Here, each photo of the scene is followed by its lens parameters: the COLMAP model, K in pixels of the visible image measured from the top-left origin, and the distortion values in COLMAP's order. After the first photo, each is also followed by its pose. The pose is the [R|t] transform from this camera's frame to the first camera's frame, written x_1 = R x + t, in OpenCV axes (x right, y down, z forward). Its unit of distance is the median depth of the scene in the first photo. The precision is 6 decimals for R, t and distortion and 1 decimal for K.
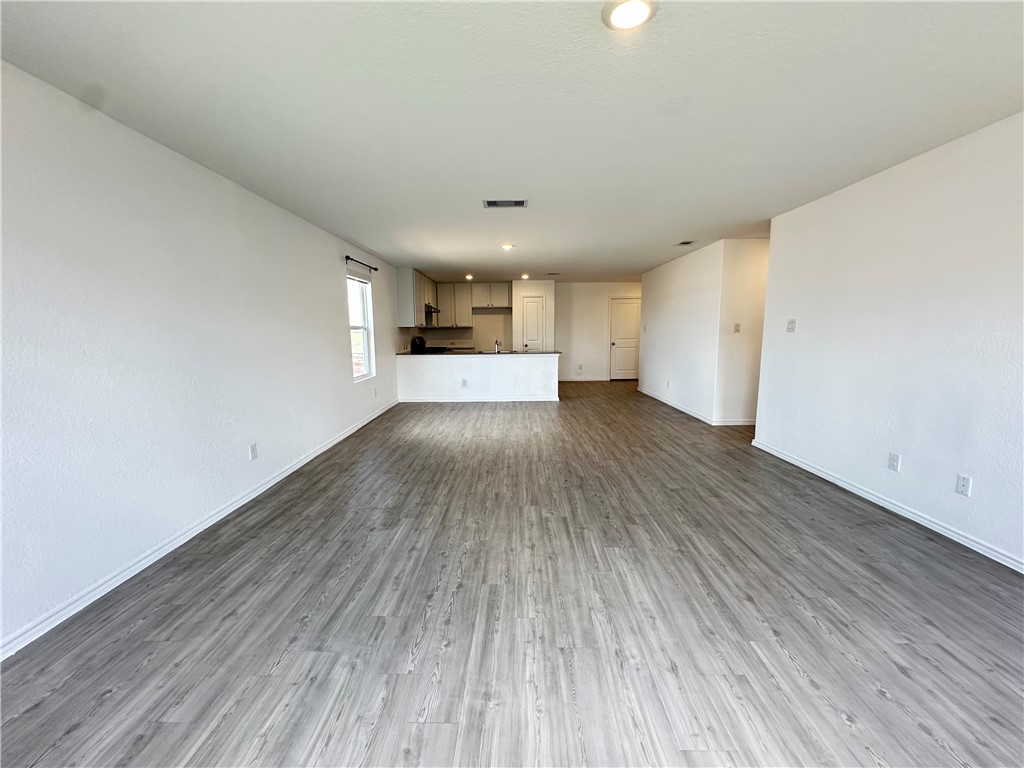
lens RADIAL K [[410.1, 0, 512.6], [0, 410.1, 383.9], [0, 0, 1]] dist [-0.003851, 0.000547]
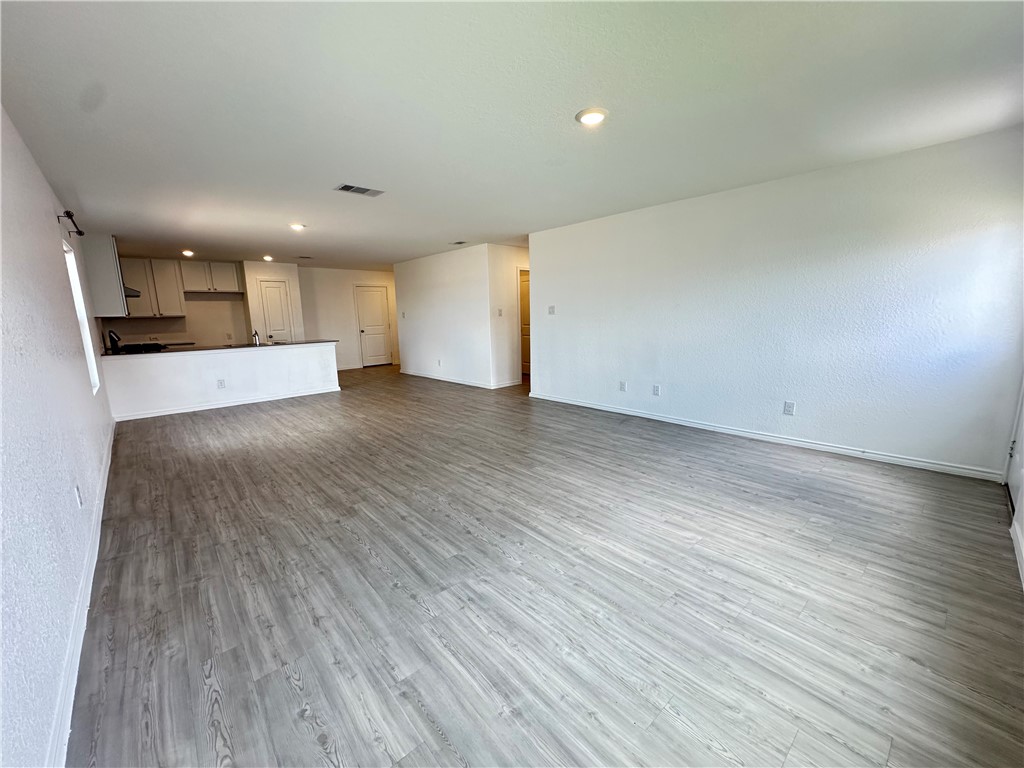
lens RADIAL K [[410.1, 0, 512.6], [0, 410.1, 383.9], [0, 0, 1]] dist [-0.003851, 0.000547]
pose [[0.736830, -0.123913, 0.664626, -0.479914], [0.106265, 0.992068, 0.067151, 0.008932], [-0.667675, 0.021148, 0.744153, 0.000054]]
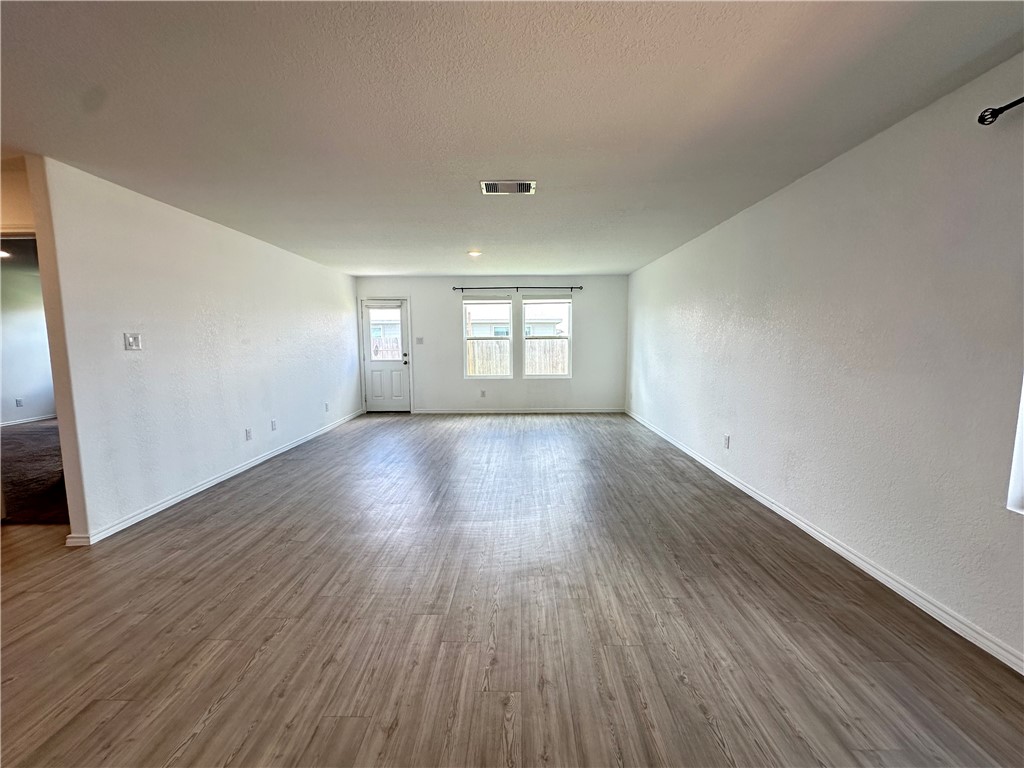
lens RADIAL K [[410.1, 0, 512.6], [0, 410.1, 383.9], [0, 0, 1]] dist [-0.003851, 0.000547]
pose [[-0.999838, 0.013908, 0.011426, -0.030883], [0.016209, 0.971720, 0.235580, -0.255421], [-0.007826, 0.235727, -0.971788, 1.914868]]
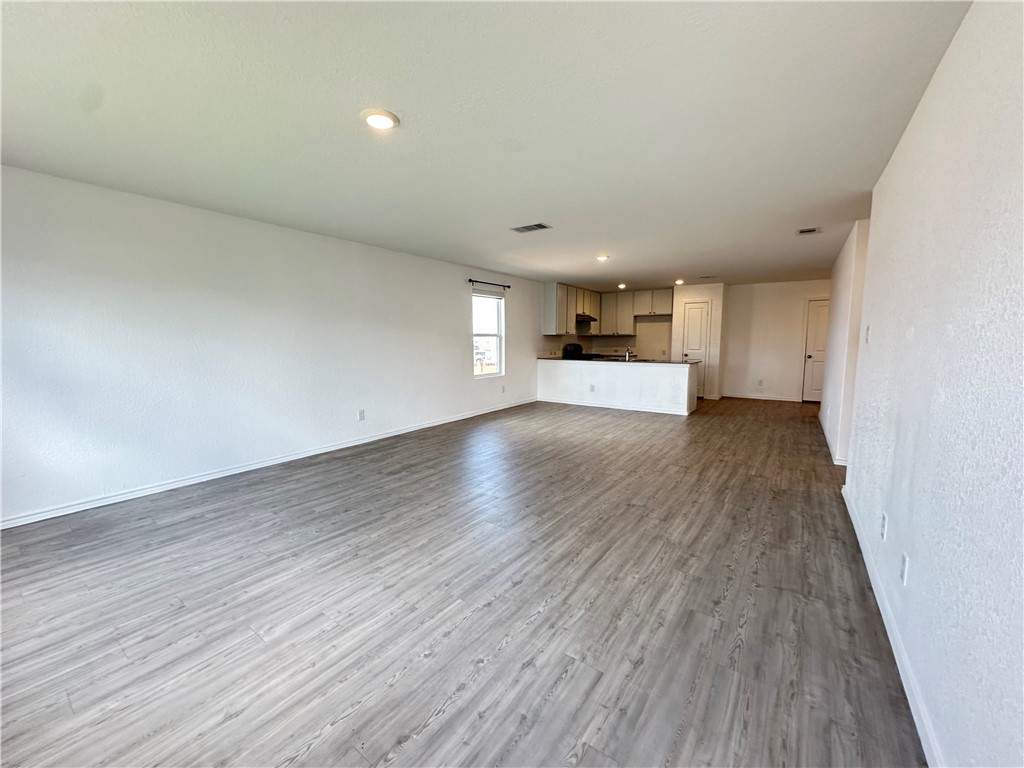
lens RADIAL K [[410.1, 0, 512.6], [0, 410.1, 383.9], [0, 0, 1]] dist [-0.003851, 0.000547]
pose [[0.822046, 0.070889, -0.564991, 0.632957], [-0.081704, 0.996638, 0.006171, -0.005933], [0.563528, 0.041089, 0.825074, 0.038369]]
